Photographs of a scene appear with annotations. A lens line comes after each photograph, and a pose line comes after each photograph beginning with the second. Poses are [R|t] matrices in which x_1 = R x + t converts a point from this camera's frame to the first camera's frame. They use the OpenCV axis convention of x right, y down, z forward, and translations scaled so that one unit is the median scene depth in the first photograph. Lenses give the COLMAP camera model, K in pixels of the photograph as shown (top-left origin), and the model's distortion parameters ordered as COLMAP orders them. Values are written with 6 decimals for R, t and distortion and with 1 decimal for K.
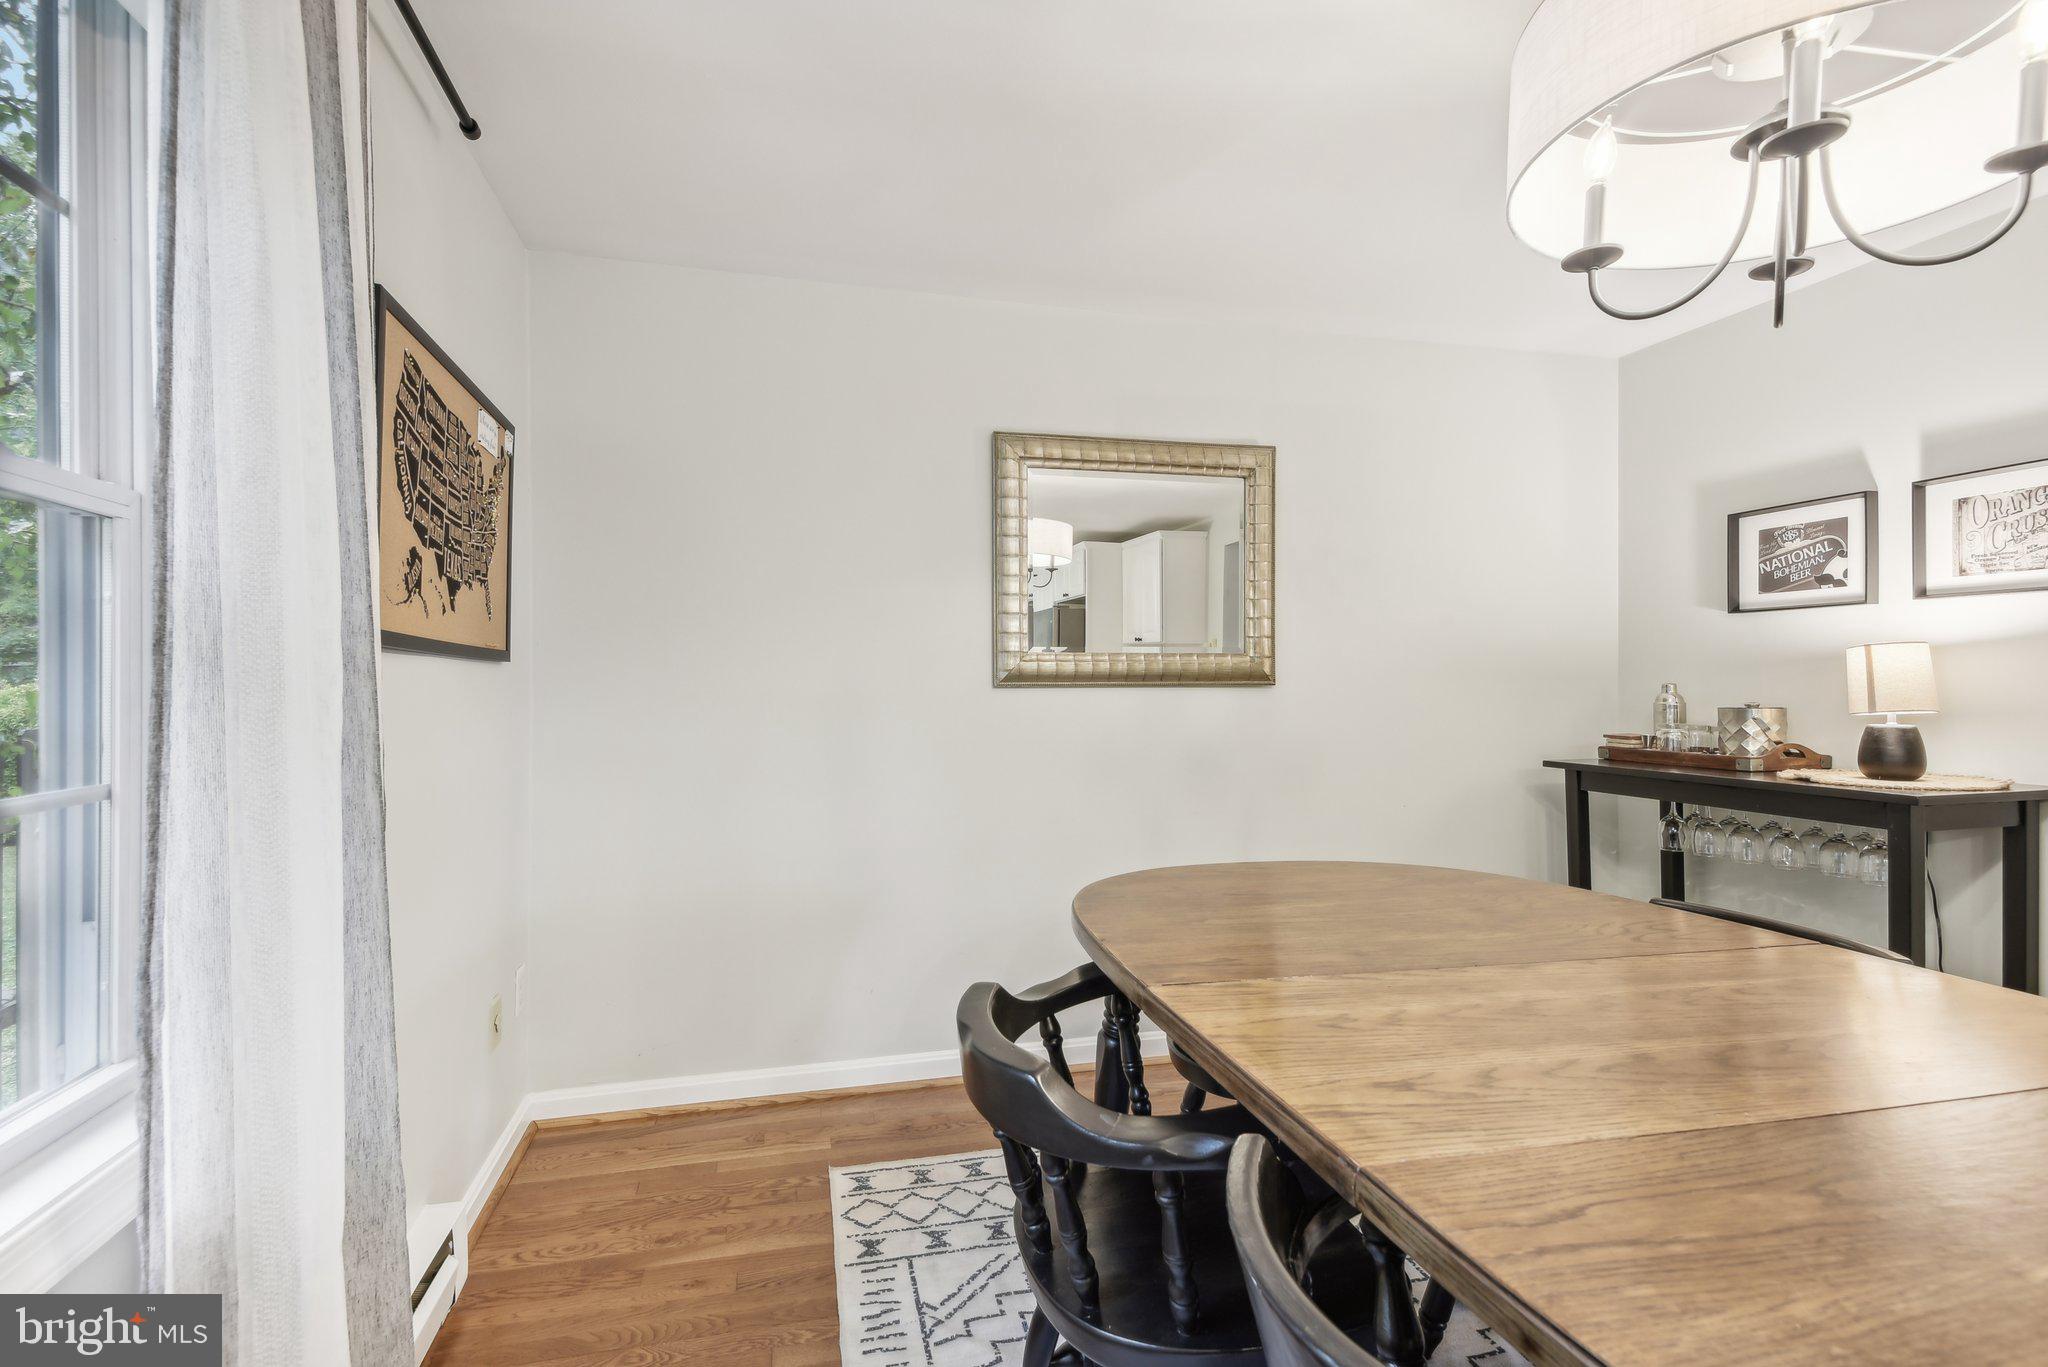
lens RADIAL K [[953.2, 0, 976.7], [0, 953.2, 669.5], [0, 0, 1]] dist [0.026325, -0.009543]
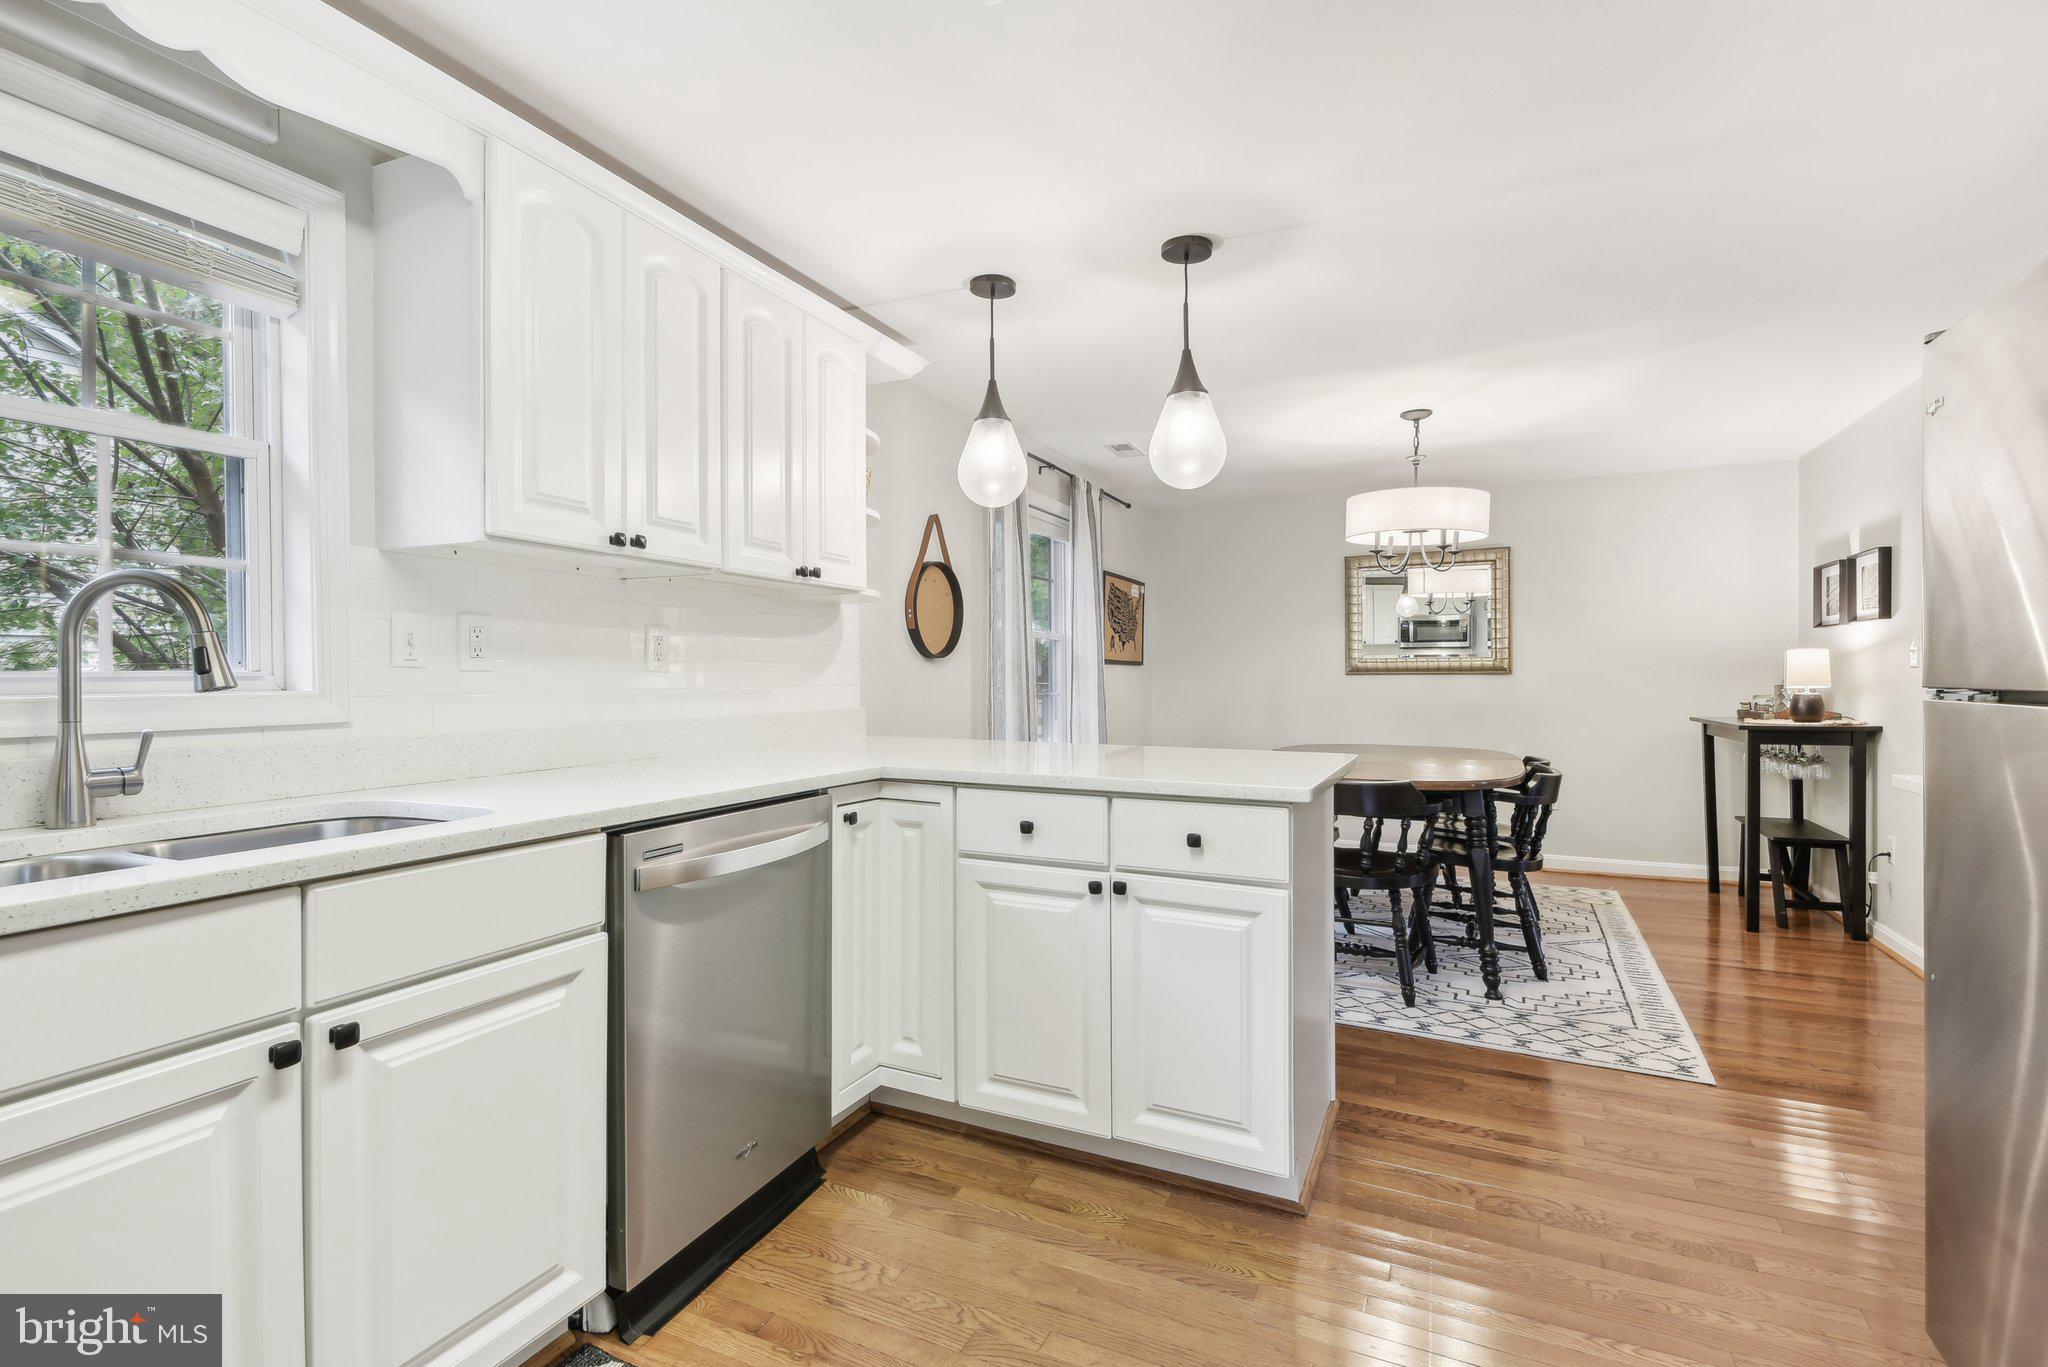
lens RADIAL K [[953.2, 0, 1017.2], [0, 953.2, 673.9], [0, 0, 1]] dist [0.026325, -0.009543]
pose [[0.793726, -0.003212, -0.608267, 0.741713], [0.006612, 0.999973, 0.003347, 0.004450], [0.608240, -0.006679, 0.793725, -1.170887]]
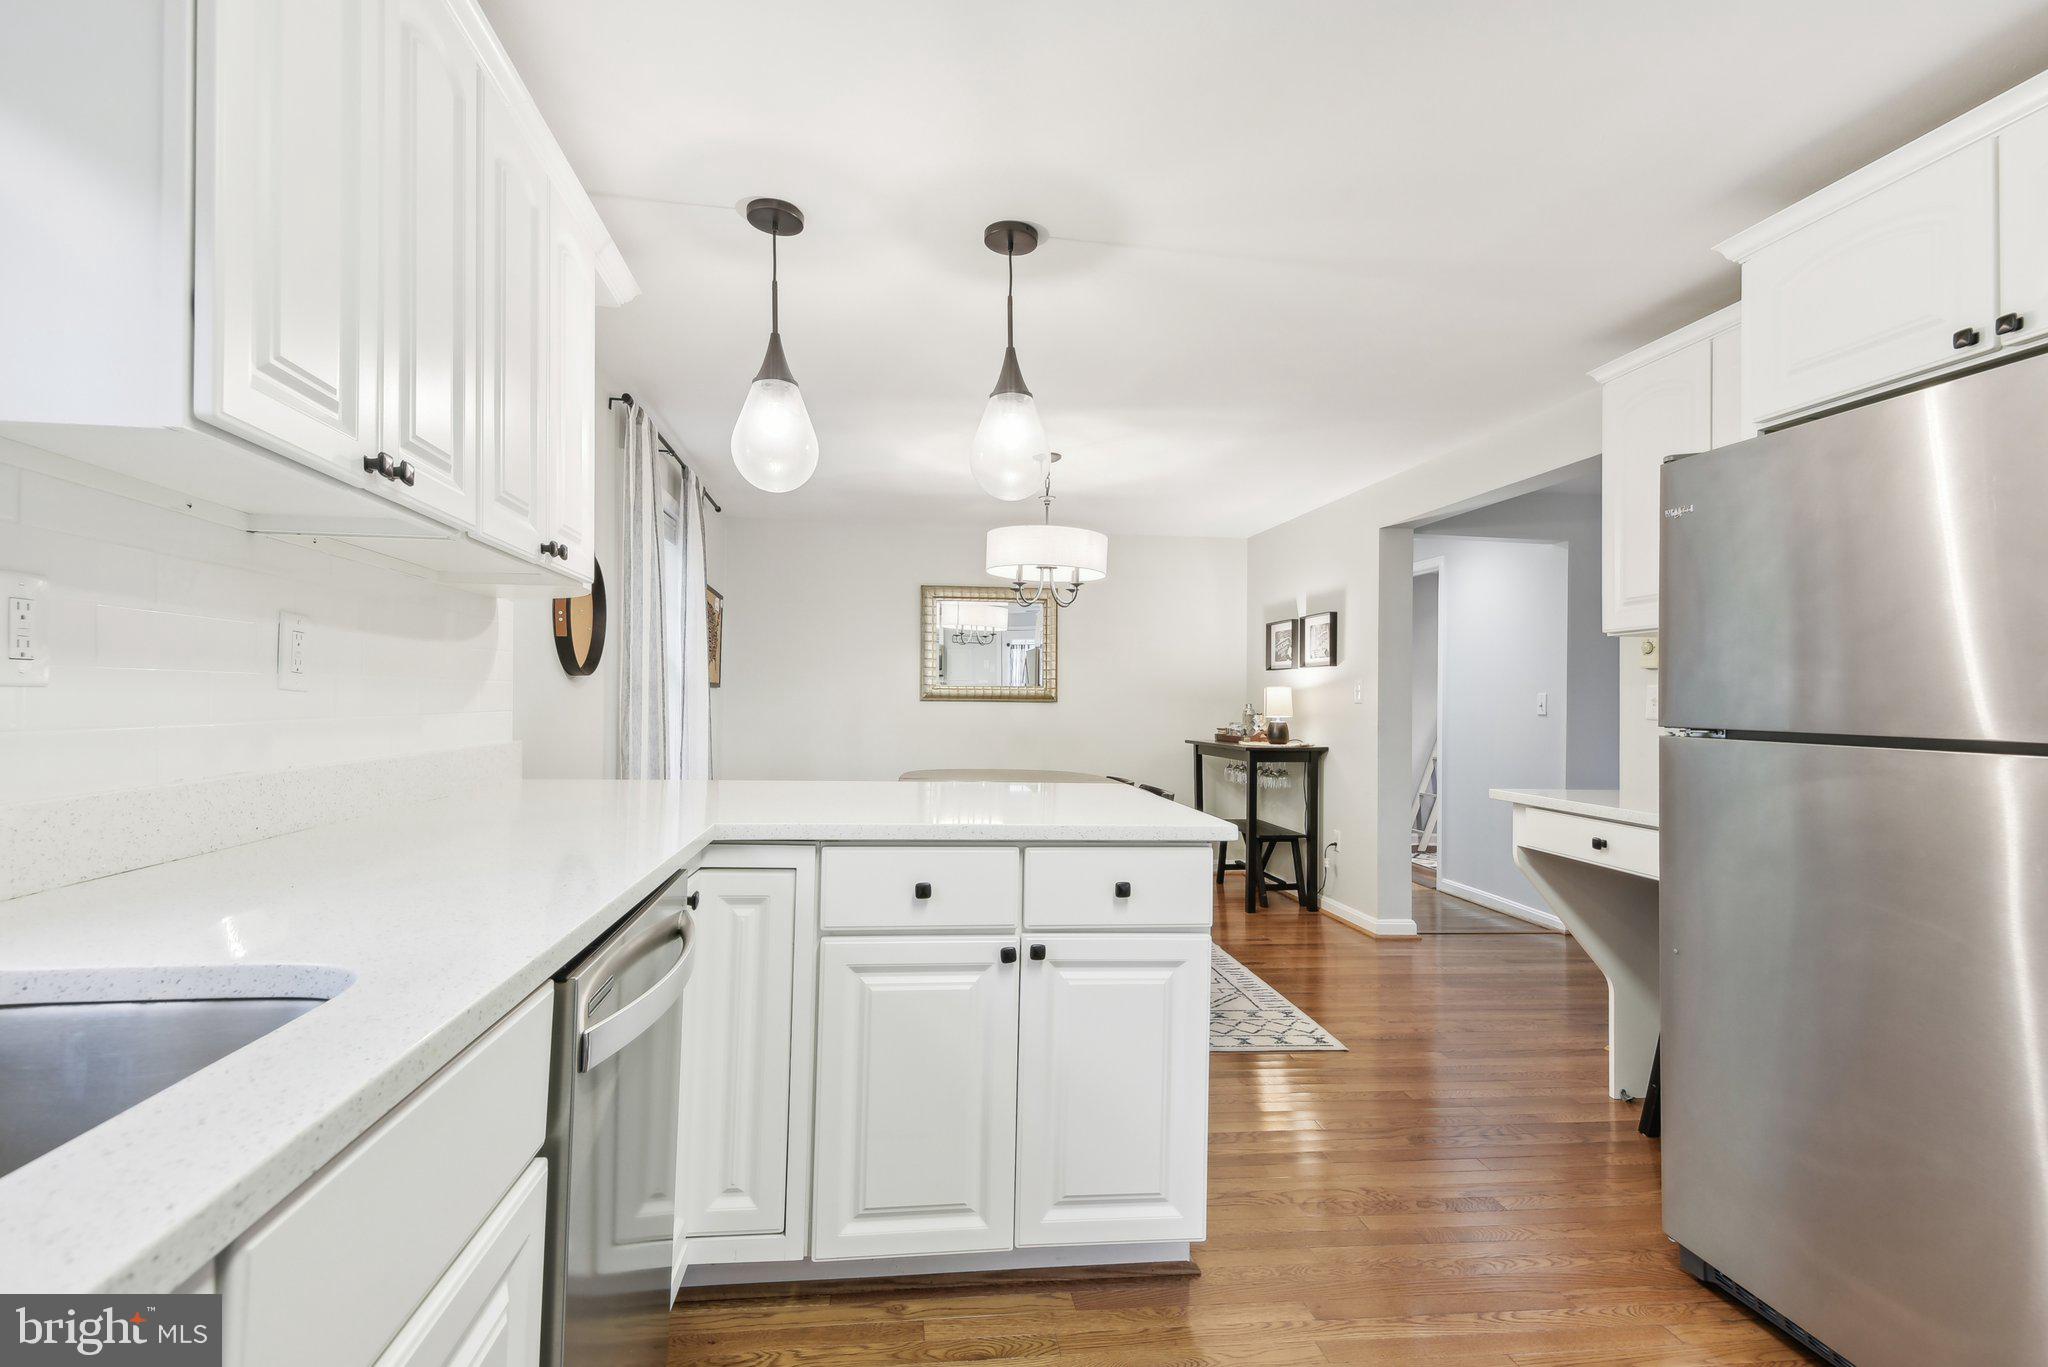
lens RADIAL K [[953.2, 0, 1007.2], [0, 953.2, 684.8], [0, 0, 1]] dist [0.026325, -0.009543]
pose [[0.995503, 0.012641, -0.093888, 0.423467], [-0.013664, 0.999854, -0.010262, 0.001725], [0.093744, 0.011499, 0.995530, -1.174821]]
